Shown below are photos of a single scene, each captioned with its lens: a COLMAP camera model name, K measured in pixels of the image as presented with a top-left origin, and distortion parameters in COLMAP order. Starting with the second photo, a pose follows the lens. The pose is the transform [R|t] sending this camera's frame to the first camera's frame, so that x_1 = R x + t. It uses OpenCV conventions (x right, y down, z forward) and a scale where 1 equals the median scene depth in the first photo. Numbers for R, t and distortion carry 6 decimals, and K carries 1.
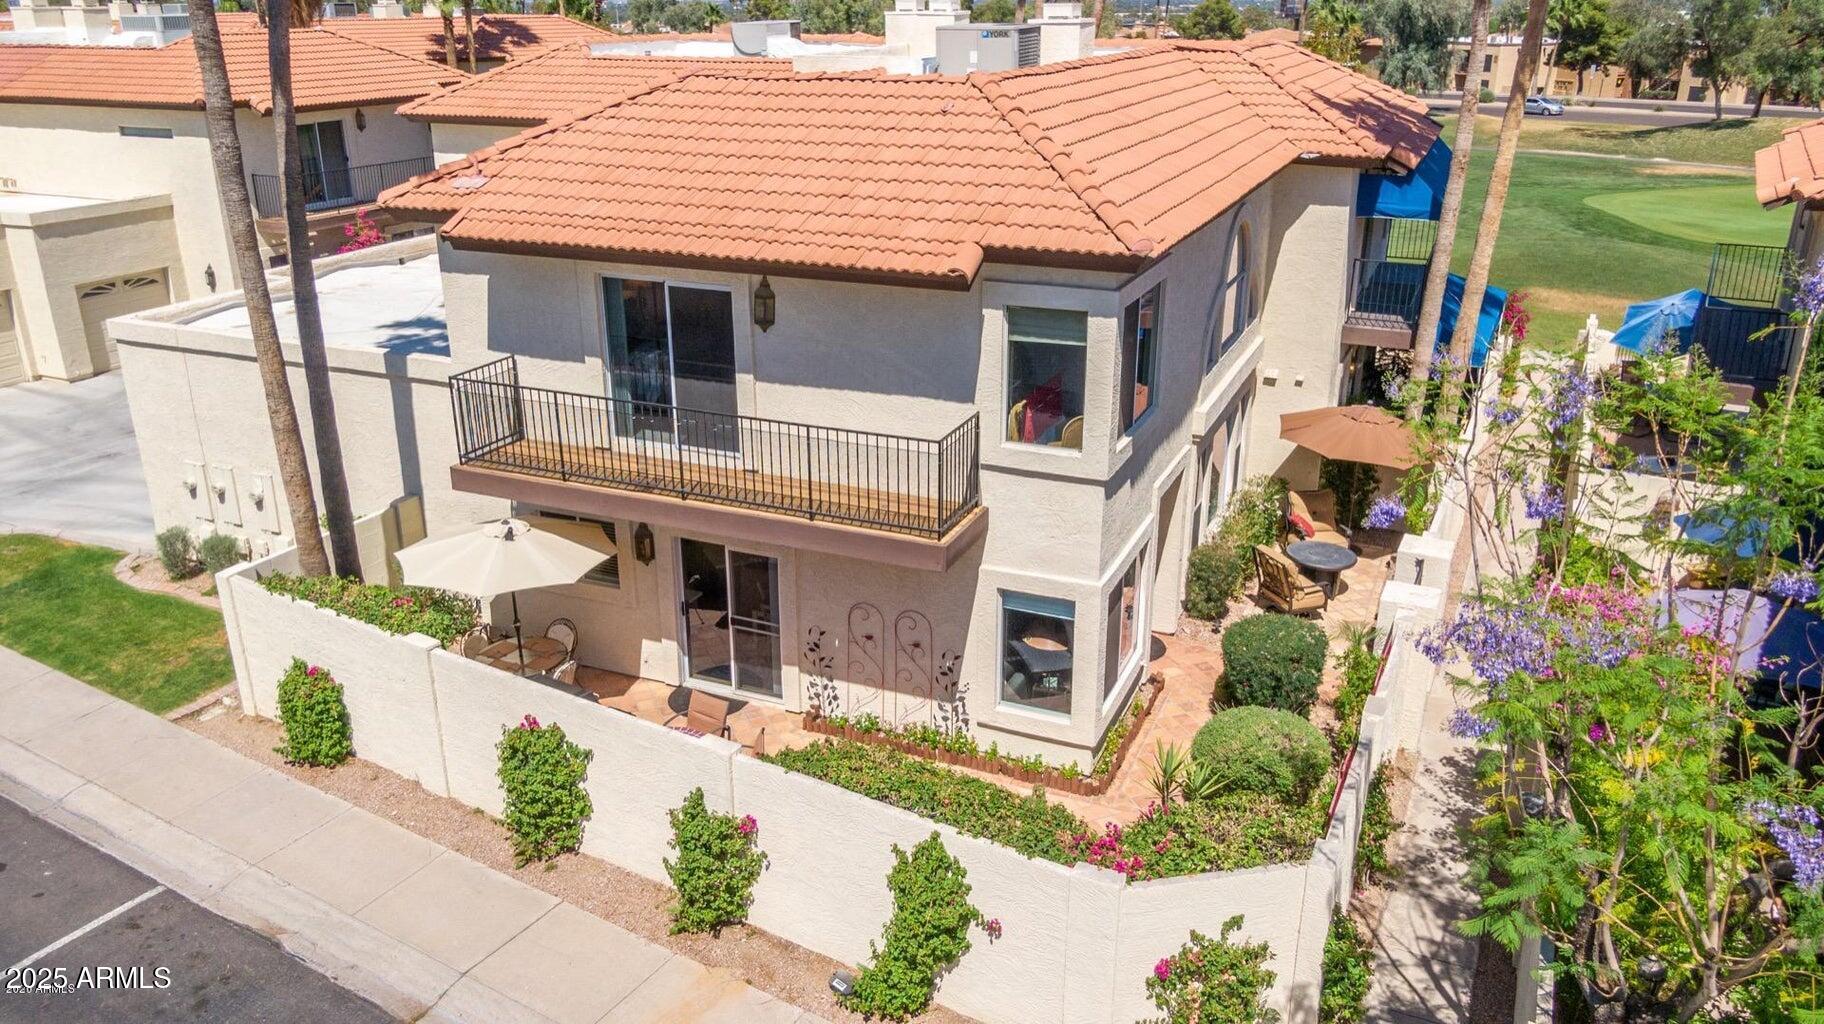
lens RADIAL K [[1360.2, 0, 908.2], [0, 1360.2, 512.2], [0, 0, 1]] dist [0.015121, 0.004954]
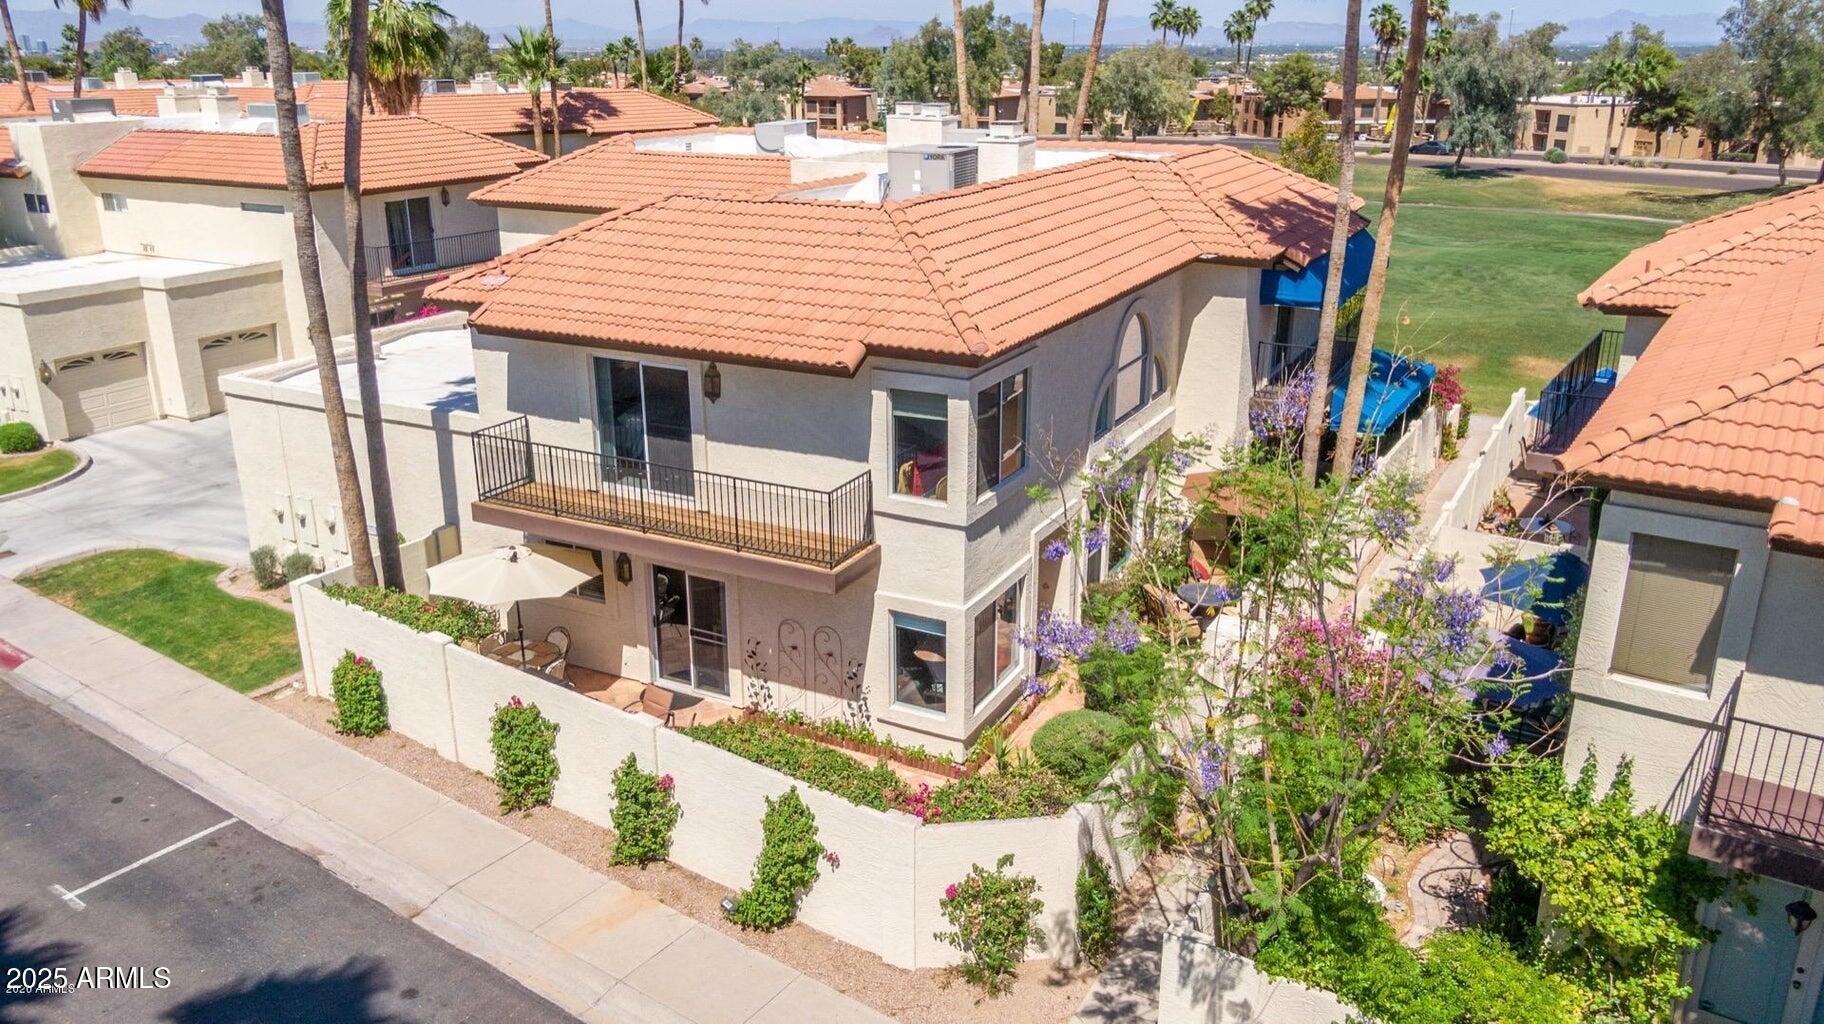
lens RADIAL K [[1360.2, 0, 914.1], [0, 1360.2, 510.3], [0, 0, 1]] dist [0.015121, 0.004954]
pose [[0.997706, 0.024507, -0.063099, 0.155043], [-0.026506, 0.999167, -0.031039, 0.002161], [0.062286, 0.032641, 0.997524, -0.239239]]
